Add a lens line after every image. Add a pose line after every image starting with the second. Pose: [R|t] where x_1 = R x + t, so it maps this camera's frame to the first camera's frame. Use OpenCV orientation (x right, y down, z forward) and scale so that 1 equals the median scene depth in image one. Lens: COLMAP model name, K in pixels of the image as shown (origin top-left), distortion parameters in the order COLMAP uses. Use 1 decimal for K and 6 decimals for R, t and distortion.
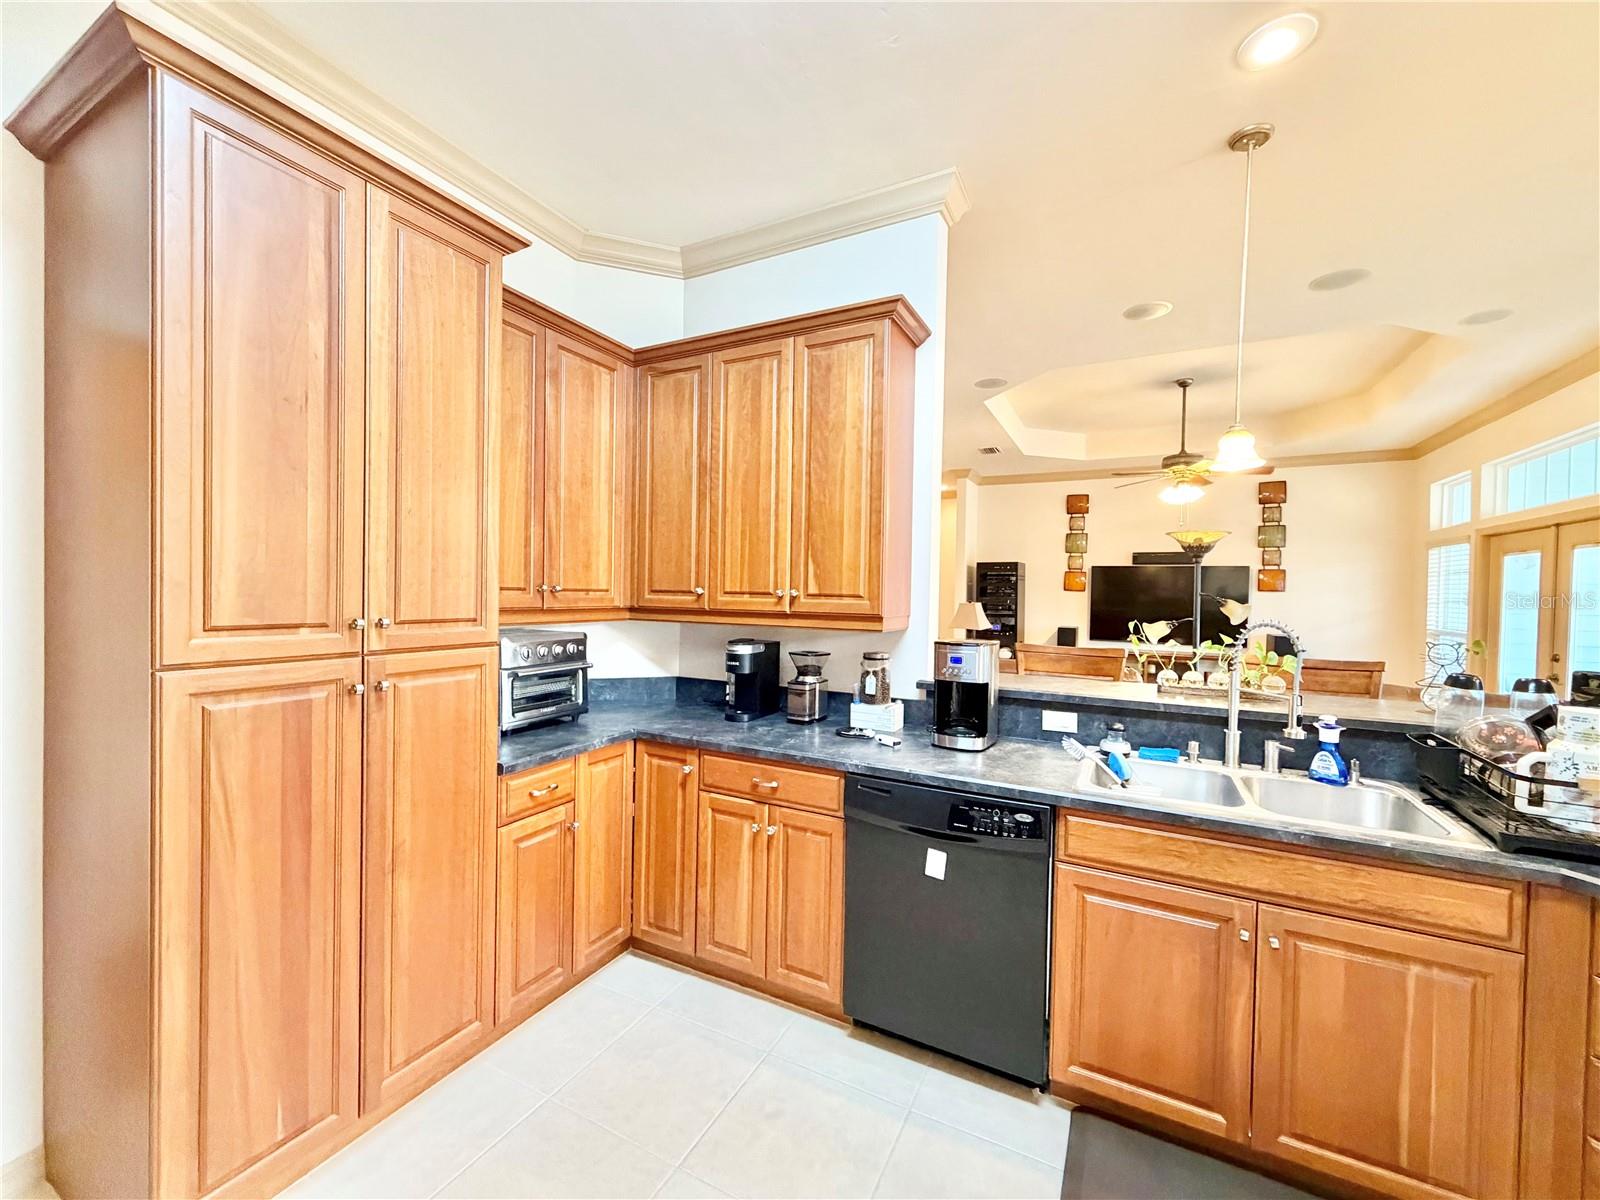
lens RADIAL K [[637.2, 0, 794.2], [0, 637.2, 600.3], [0, 0, 1]] dist [-0.000939, 0.000120]
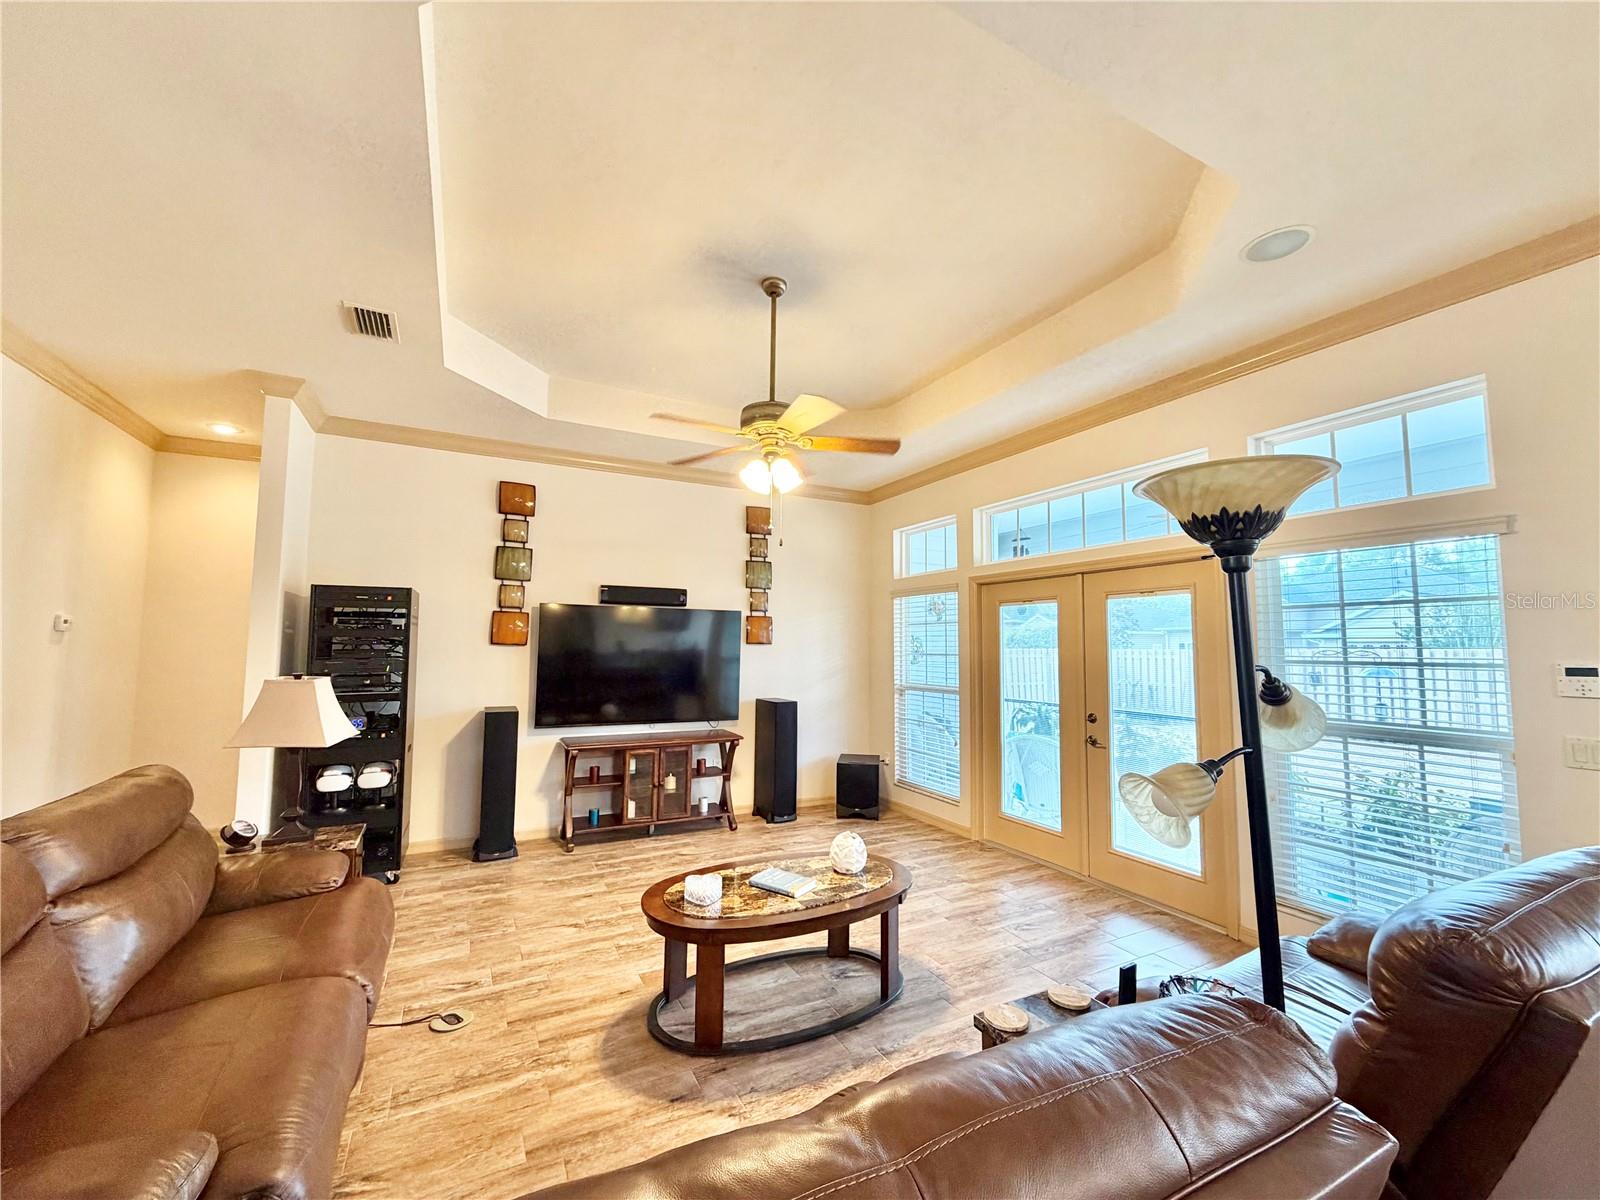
lens RADIAL K [[637.2, 0, 790.6], [0, 637.2, 599.3], [0, 0, 1]] dist [-0.000939, 0.000120]
pose [[0.571860, 0.051004, 0.818764, 0.401540], [0.014741, 0.997265, -0.072420, -0.038409], [-0.820219, 0.053484, 0.569544, 1.676207]]
